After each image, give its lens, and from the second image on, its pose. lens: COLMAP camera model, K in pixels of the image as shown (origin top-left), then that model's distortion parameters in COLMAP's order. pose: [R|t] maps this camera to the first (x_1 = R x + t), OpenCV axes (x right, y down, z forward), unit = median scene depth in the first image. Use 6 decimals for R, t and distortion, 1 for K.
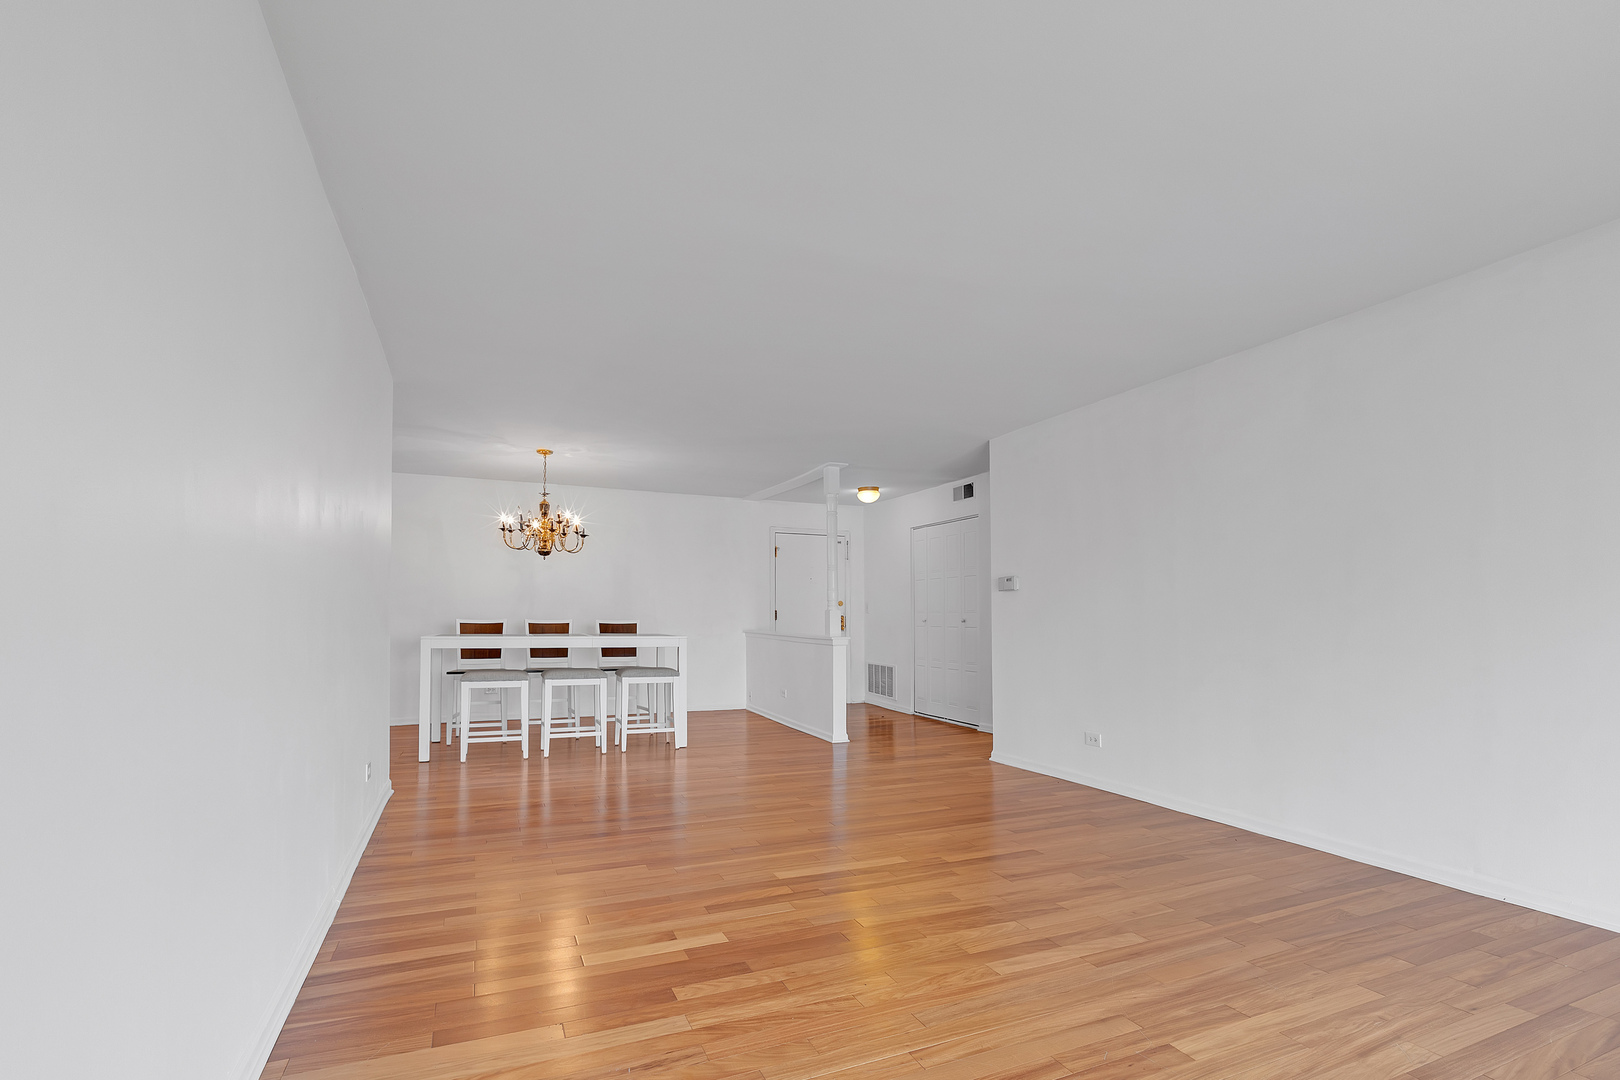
lens RADIAL K [[790.6, 0, 814.8], [0, 790.6, 553.8], [0, 0, 1]] dist [-0.038945, -0.000083]
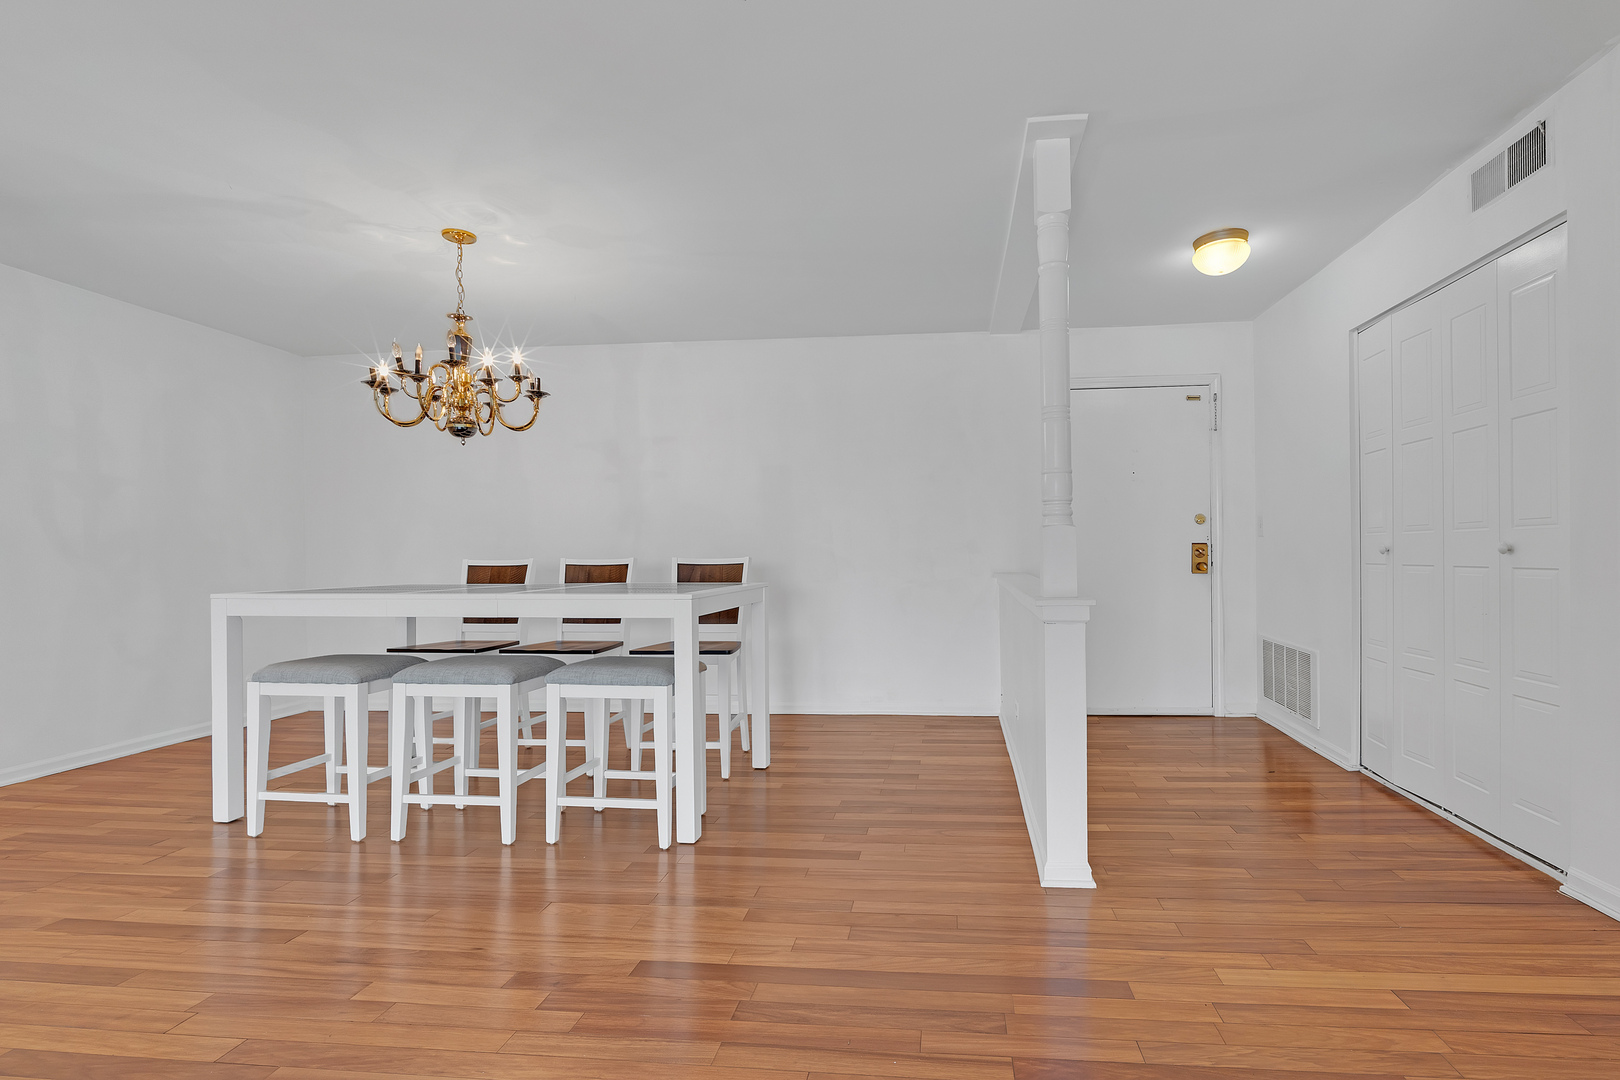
lens RADIAL K [[790.6, 0, 814.8], [0, 790.6, 553.8], [0, 0, 1]] dist [-0.038945, -0.000083]
pose [[0.858530, -0.011114, -0.512643, 0.091357], [0.053764, 0.996205, 0.068443, 0.043464], [0.509937, -0.086322, 0.855870, 0.520212]]
